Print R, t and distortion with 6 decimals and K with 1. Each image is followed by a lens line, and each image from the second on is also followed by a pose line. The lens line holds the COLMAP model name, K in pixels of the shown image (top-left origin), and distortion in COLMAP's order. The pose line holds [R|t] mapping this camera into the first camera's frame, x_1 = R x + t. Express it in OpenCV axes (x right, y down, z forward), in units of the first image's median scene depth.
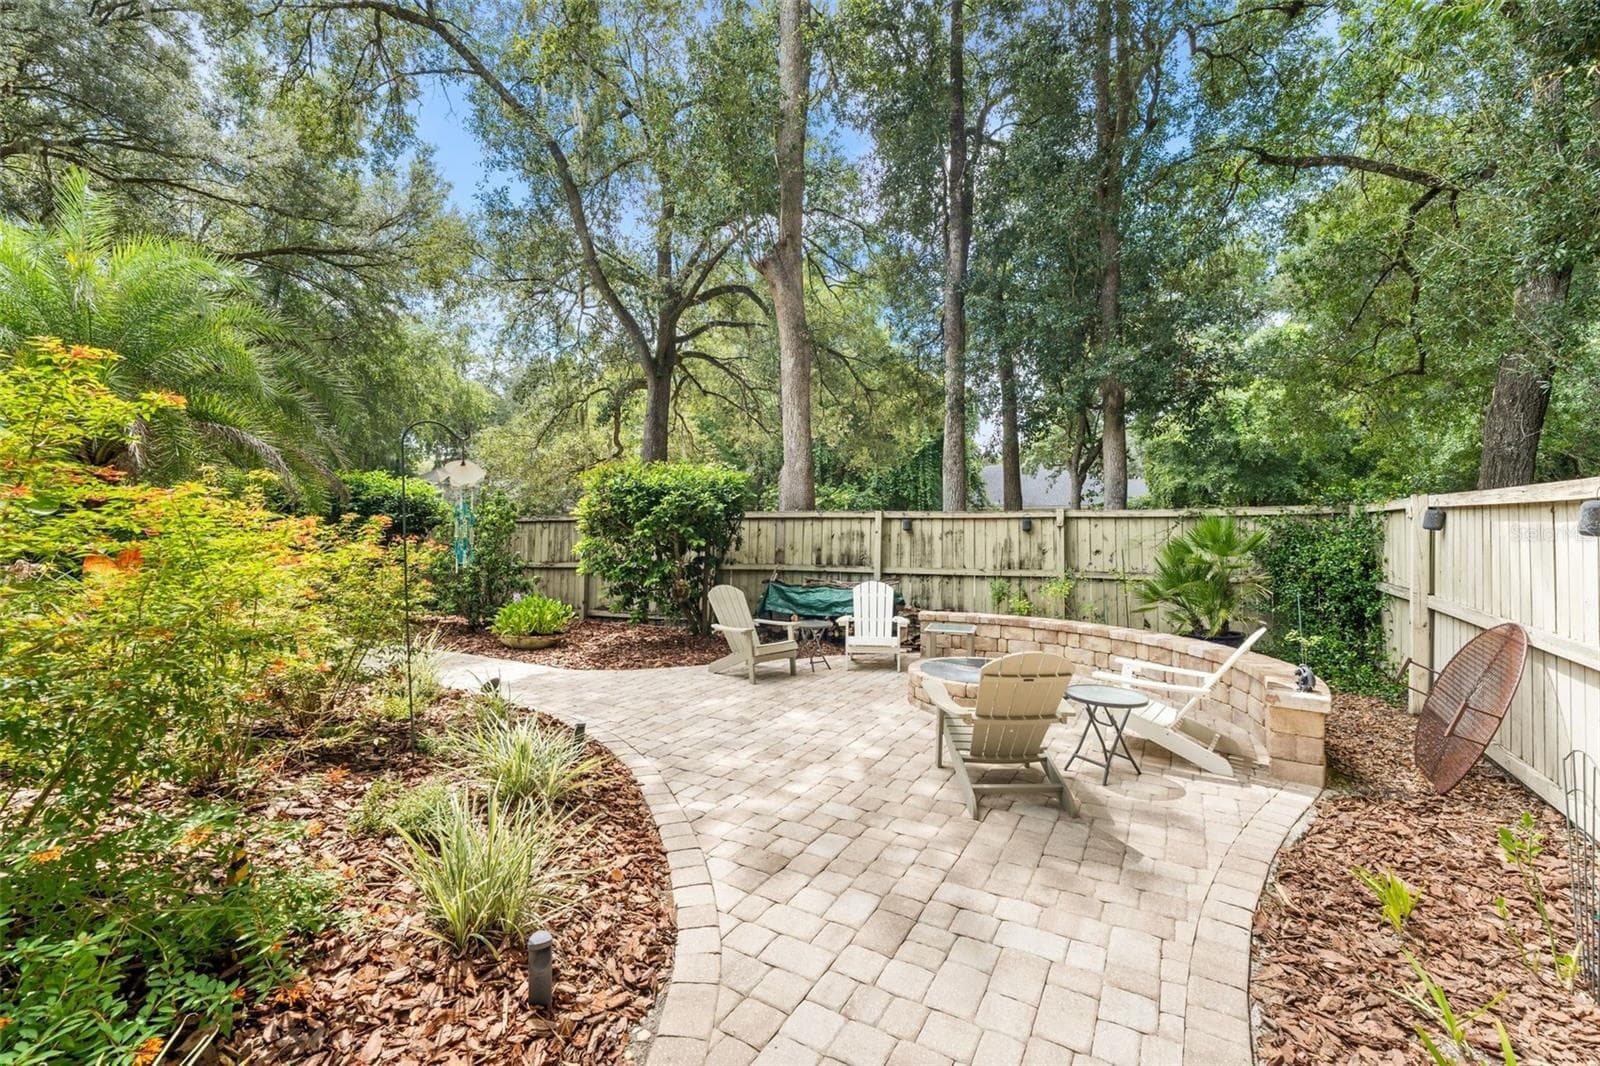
lens RADIAL K [[655.4, 0, 800.0], [0, 655.4, 533.0], [0, 0, 1]] dist [0.001340, 0.000175]
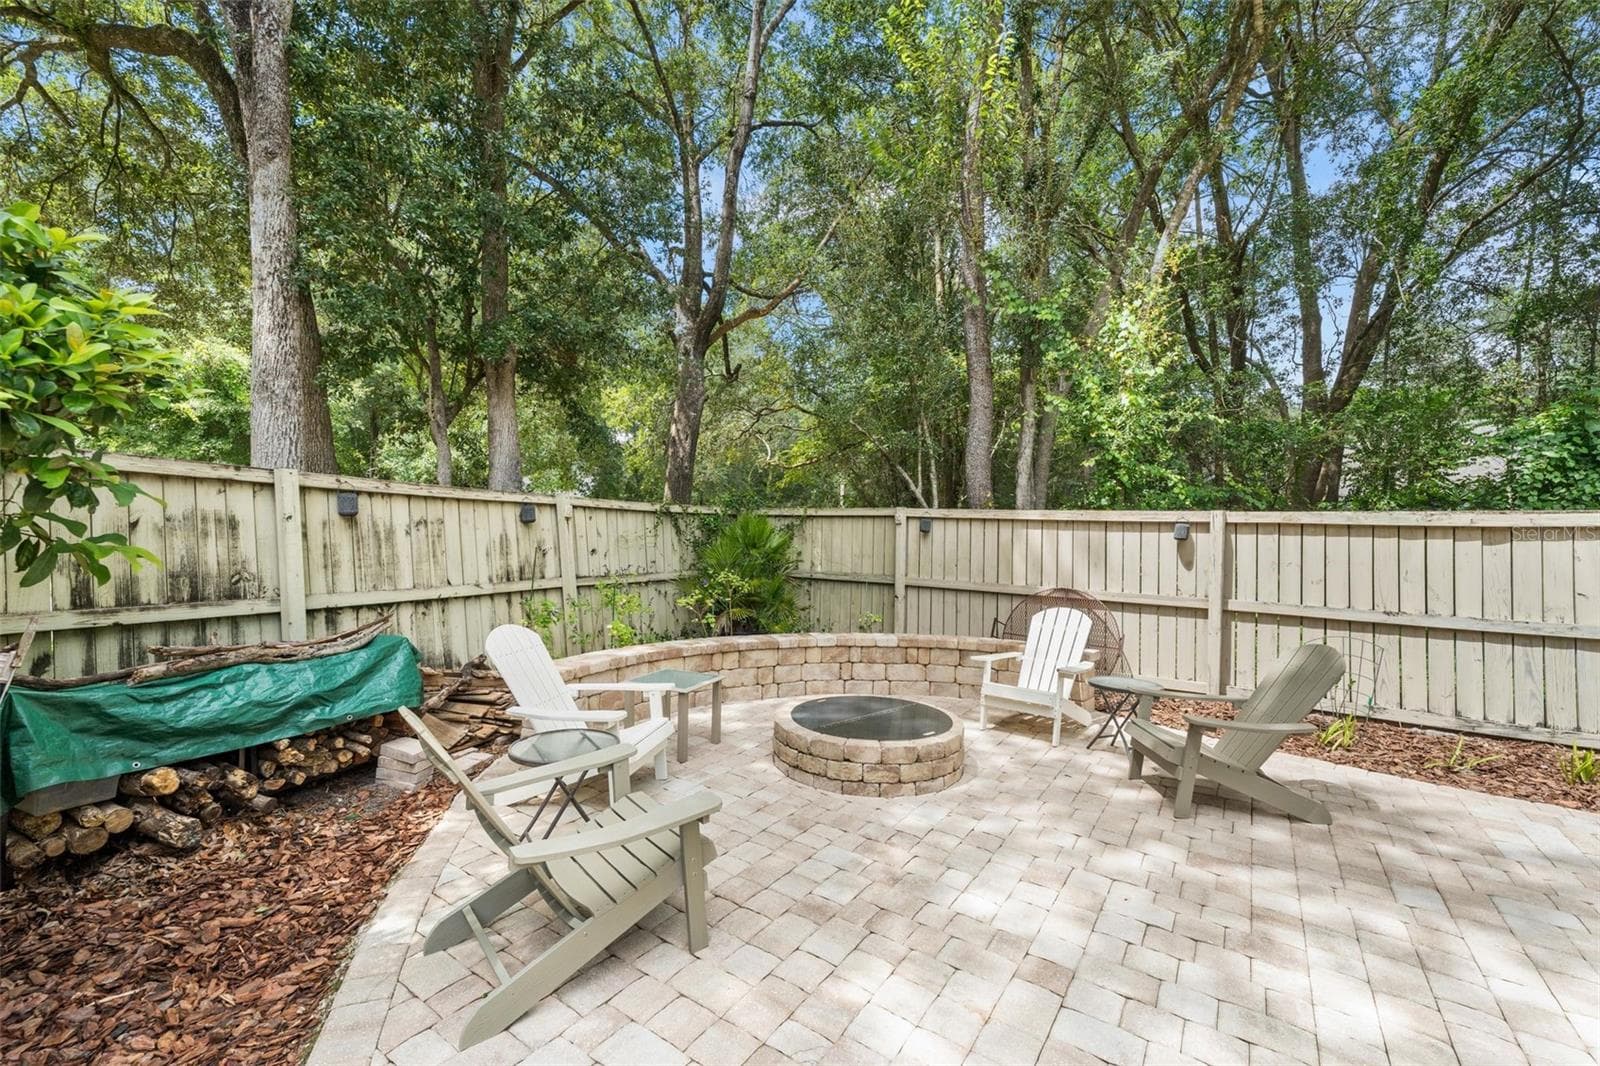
lens RADIAL K [[655.4, 0, 800.0], [0, 655.4, 533.0], [0, 0, 1]] dist [0.001340, 0.000175]
pose [[0.074134, 0.002628, 0.997245, -0.298907], [-0.020987, 0.999779, -0.001075, 0.002292], [-0.997027, -0.020849, 0.074173, 0.649868]]
